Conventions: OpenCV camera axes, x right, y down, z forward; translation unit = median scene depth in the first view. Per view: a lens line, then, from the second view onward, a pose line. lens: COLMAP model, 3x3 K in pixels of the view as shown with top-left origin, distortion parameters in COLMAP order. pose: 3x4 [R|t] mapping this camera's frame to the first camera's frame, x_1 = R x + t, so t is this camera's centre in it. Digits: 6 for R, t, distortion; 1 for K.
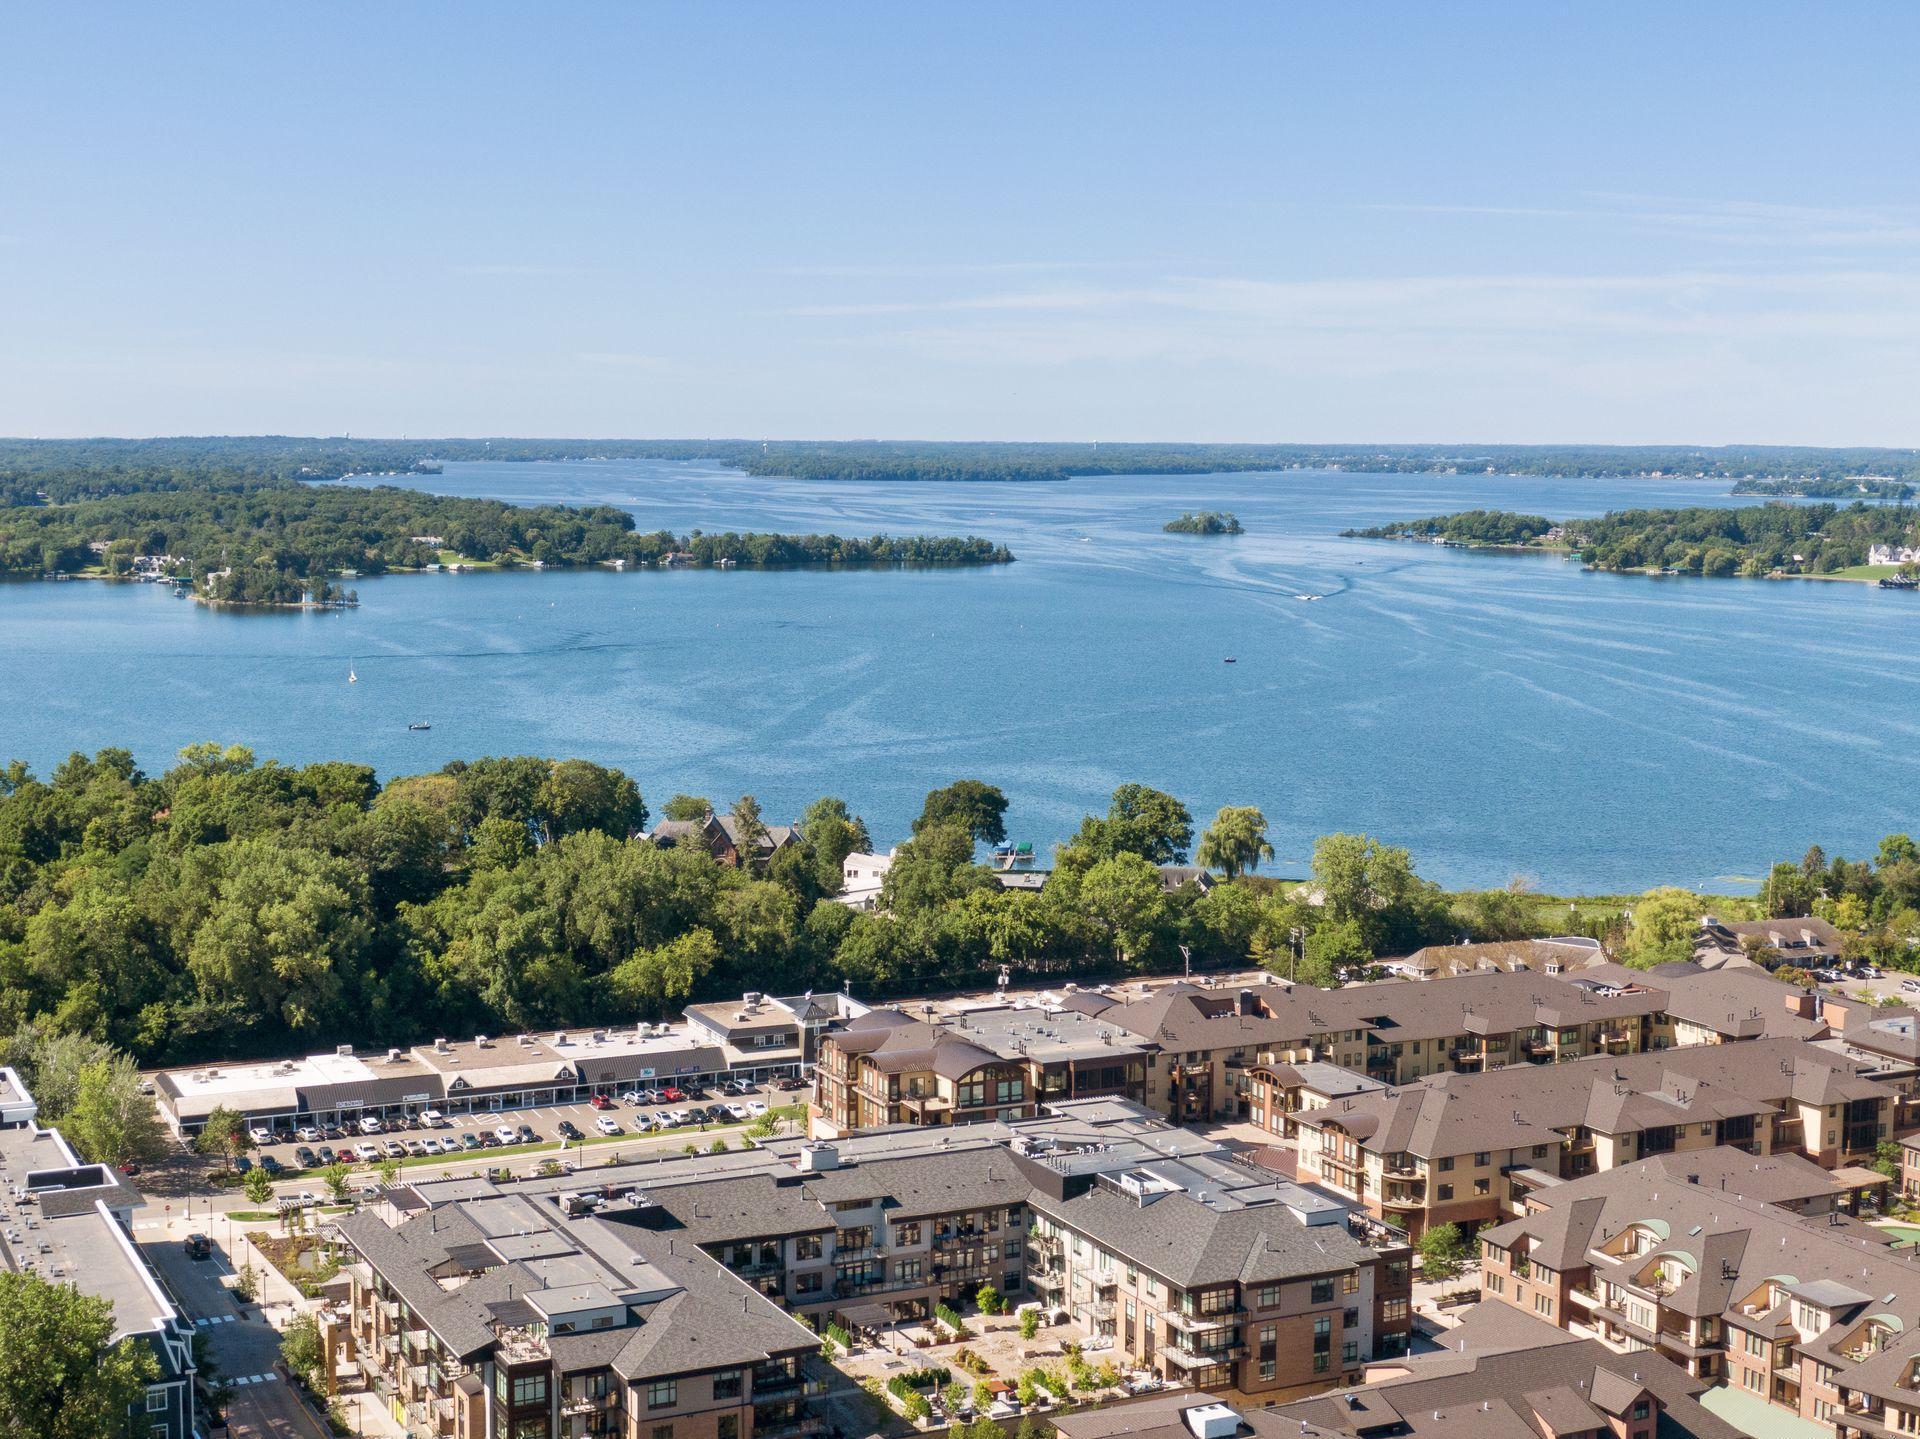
lens RADIAL K [[2644.9, 0, 959.0], [0, 2644.9, 720.2], [0, 0, 1]] dist [0.012480, 0.000000]
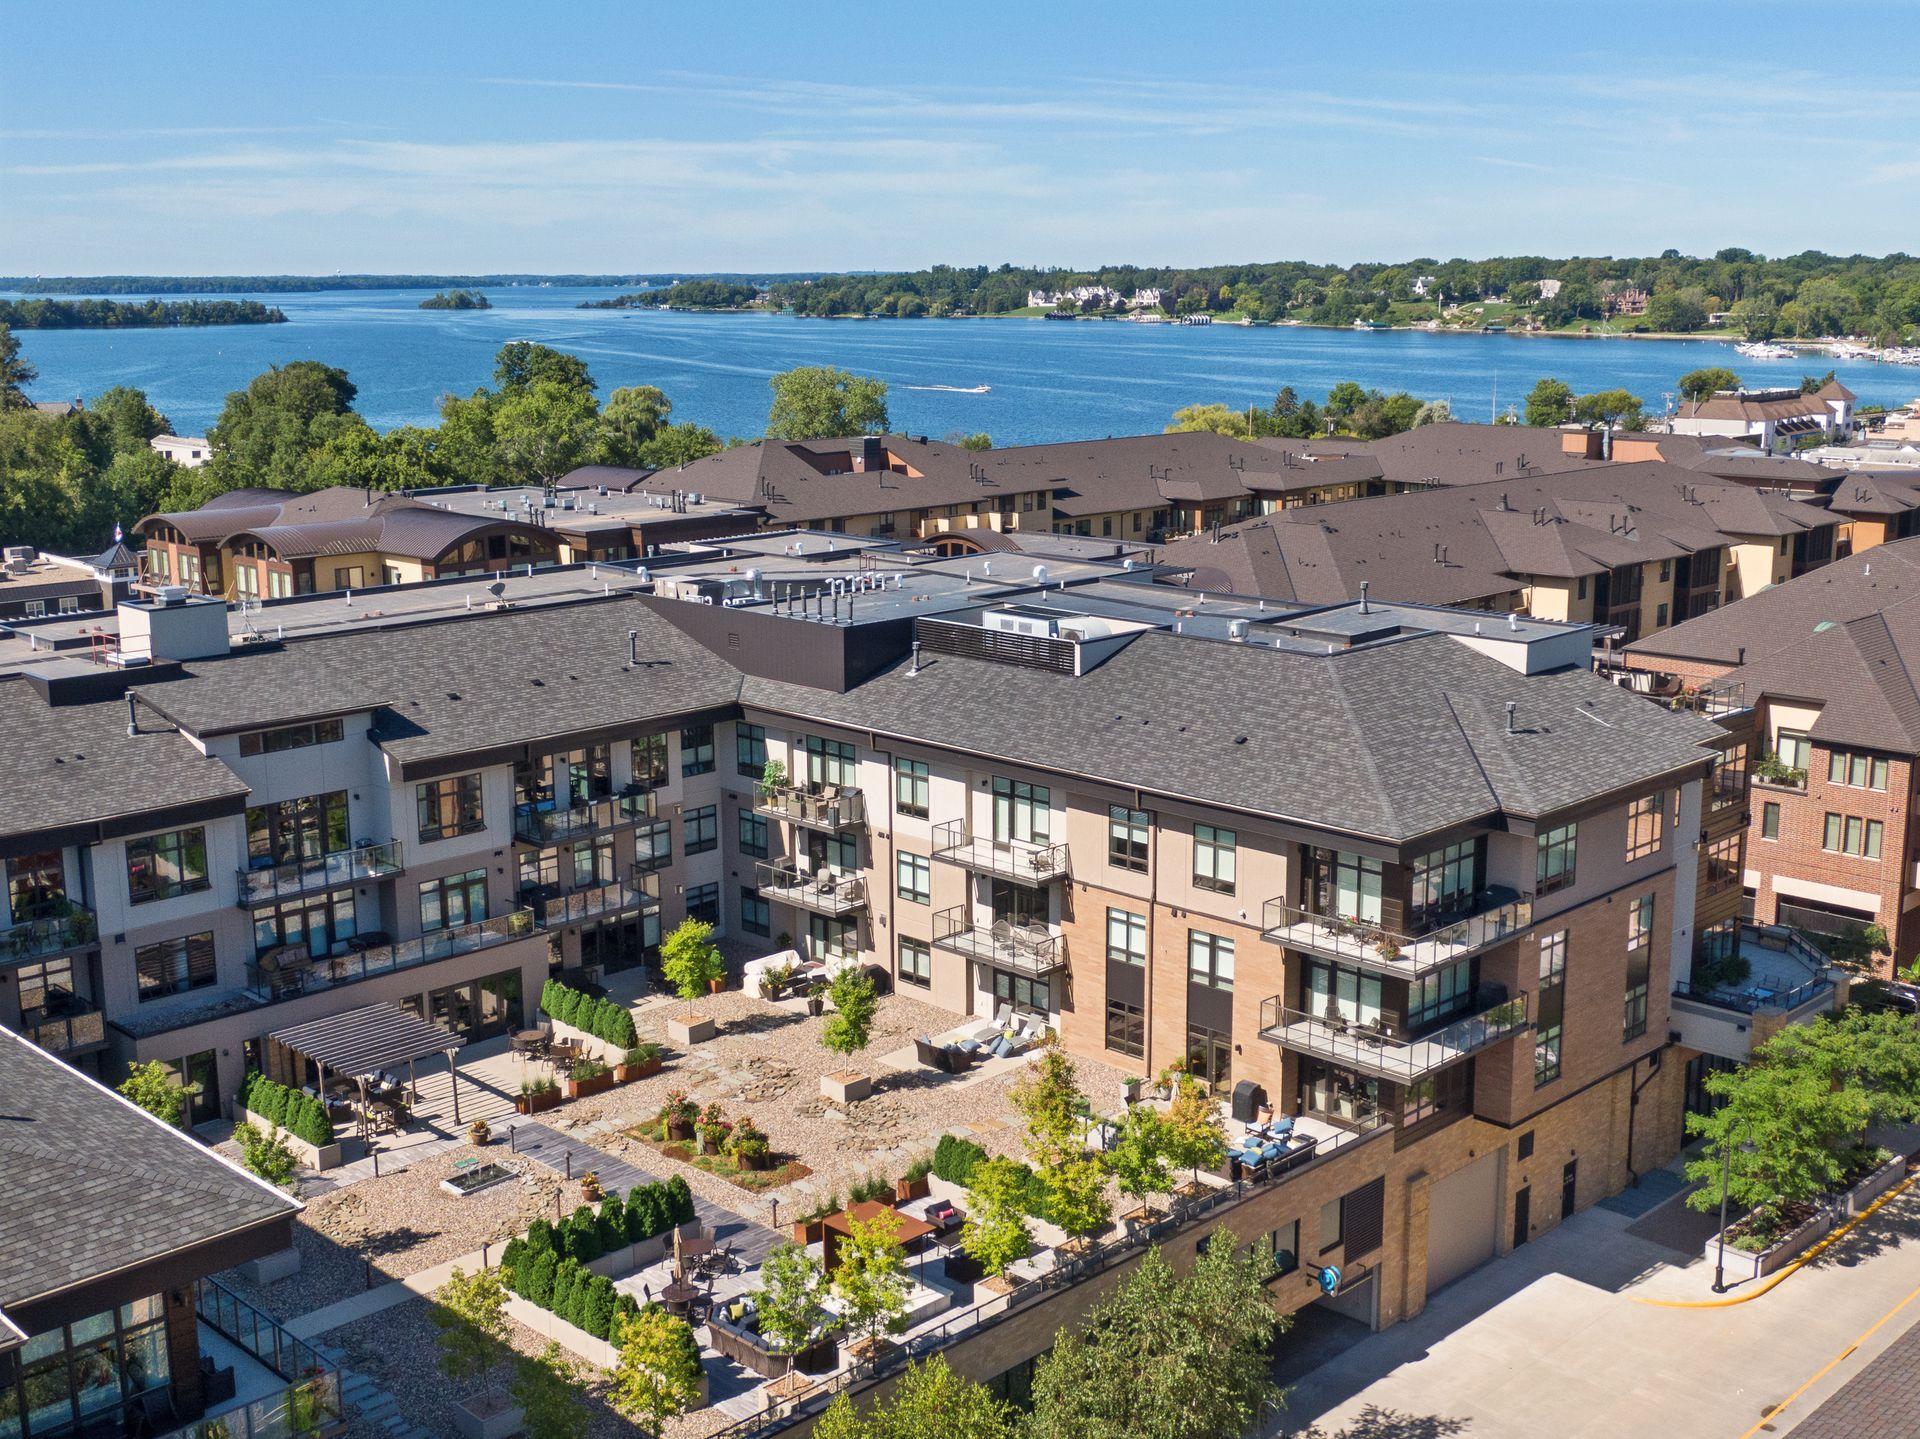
lens RADIAL K [[2175.1, 0, 959.6], [0, 2175.1, 718.6], [0, 0, 1]] dist [0.013642, 0.000000]
pose [[0.949030, -0.079004, 0.305123, -0.043114], [0.045616, 0.992312, 0.115051, 0.150344], [-0.311866, -0.095268, 0.945338, 0.692994]]
